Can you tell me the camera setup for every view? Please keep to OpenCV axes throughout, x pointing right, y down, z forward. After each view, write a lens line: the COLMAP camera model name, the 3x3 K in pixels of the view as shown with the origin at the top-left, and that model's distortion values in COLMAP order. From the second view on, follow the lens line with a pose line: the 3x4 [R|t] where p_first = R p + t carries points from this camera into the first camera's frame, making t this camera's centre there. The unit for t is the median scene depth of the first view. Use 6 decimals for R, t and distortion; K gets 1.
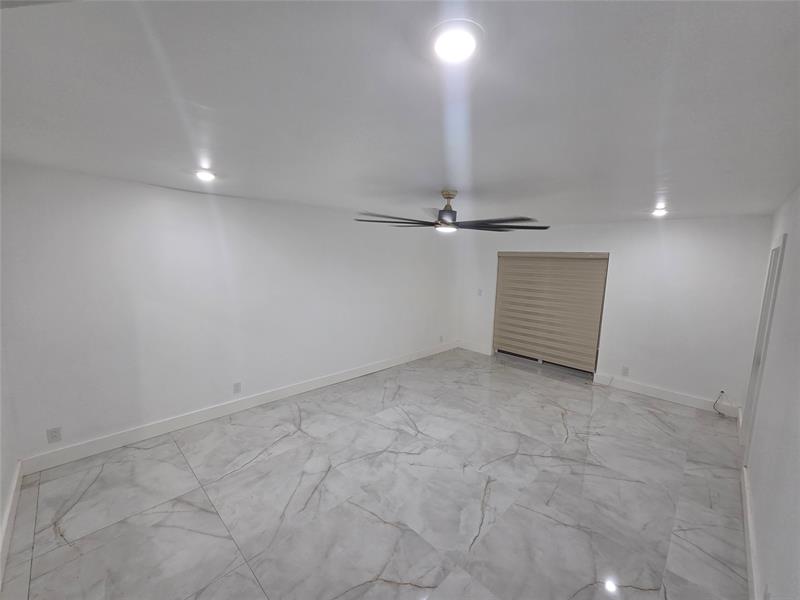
lens RADIAL K [[327.4, 0, 400.8], [0, 327.4, 297.6], [0, 0, 1]] dist [0.001089, -0.000270]
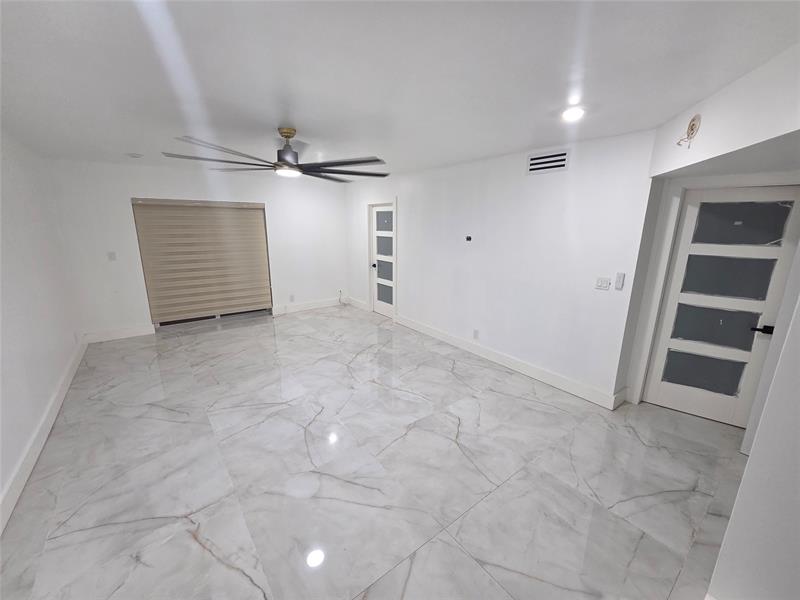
lens RADIAL K [[327.4, 0, 396.8], [0, 327.4, 302.2], [0, 0, 1]] dist [0.001089, -0.000270]
pose [[0.143015, -0.262816, 0.954188, -0.768263], [0.112529, 0.962164, 0.248147, -0.054169], [-0.983303, 0.071884, 0.167179, 0.577898]]
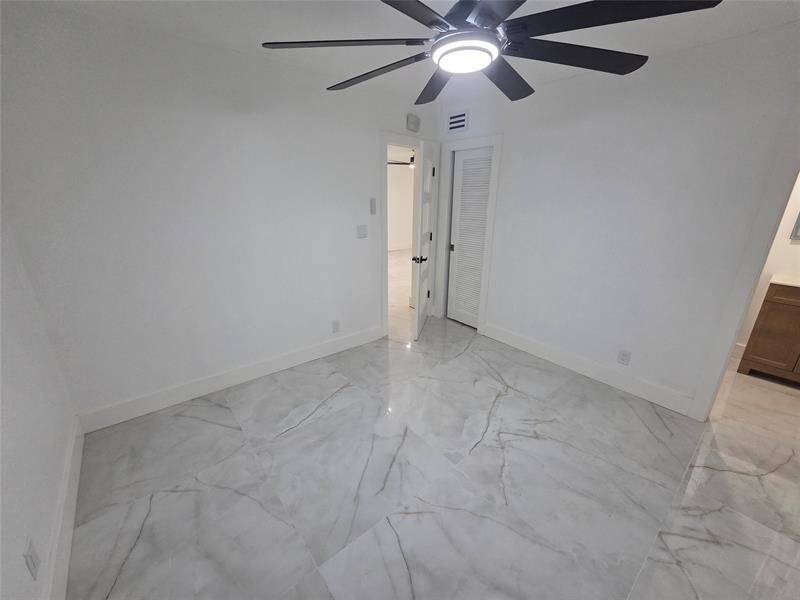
lens RADIAL K [[327.4, 0, 401.5], [0, 327.4, 300.8], [0, 0, 1]] dist [0.001089, -0.000270]
pose [[0.994893, 0.018907, -0.099145, -0.141606], [0.001604, 0.979212, 0.202831, 0.050684], [0.100919, -0.201955, 0.974182, 0.270035]]
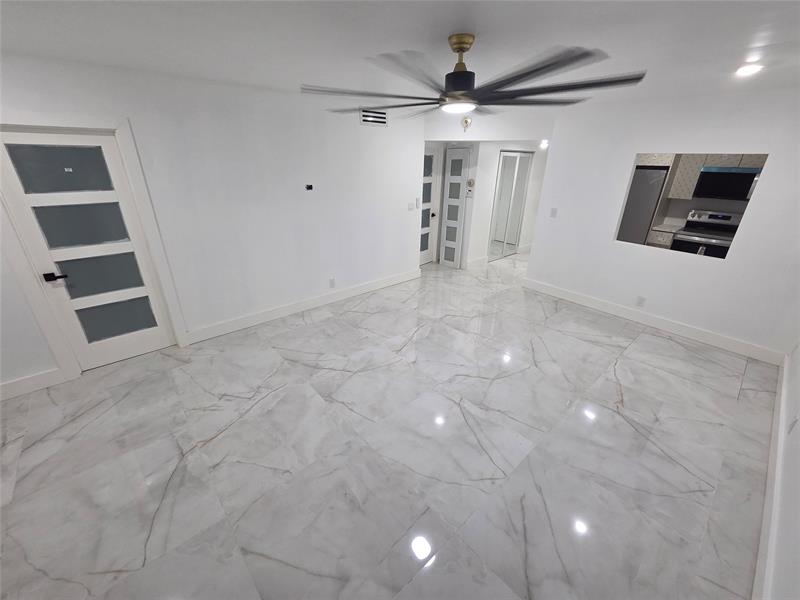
lens RADIAL K [[327.4, 0, 400.9], [0, 327.4, 301.2], [0, 0, 1]] dist [0.001089, -0.000270]
pose [[-0.996848, -0.066949, 0.042578, 0.192501], [-0.036137, 0.860857, 0.507562, -0.202243], [-0.070634, 0.504423, -0.860563, 1.714454]]
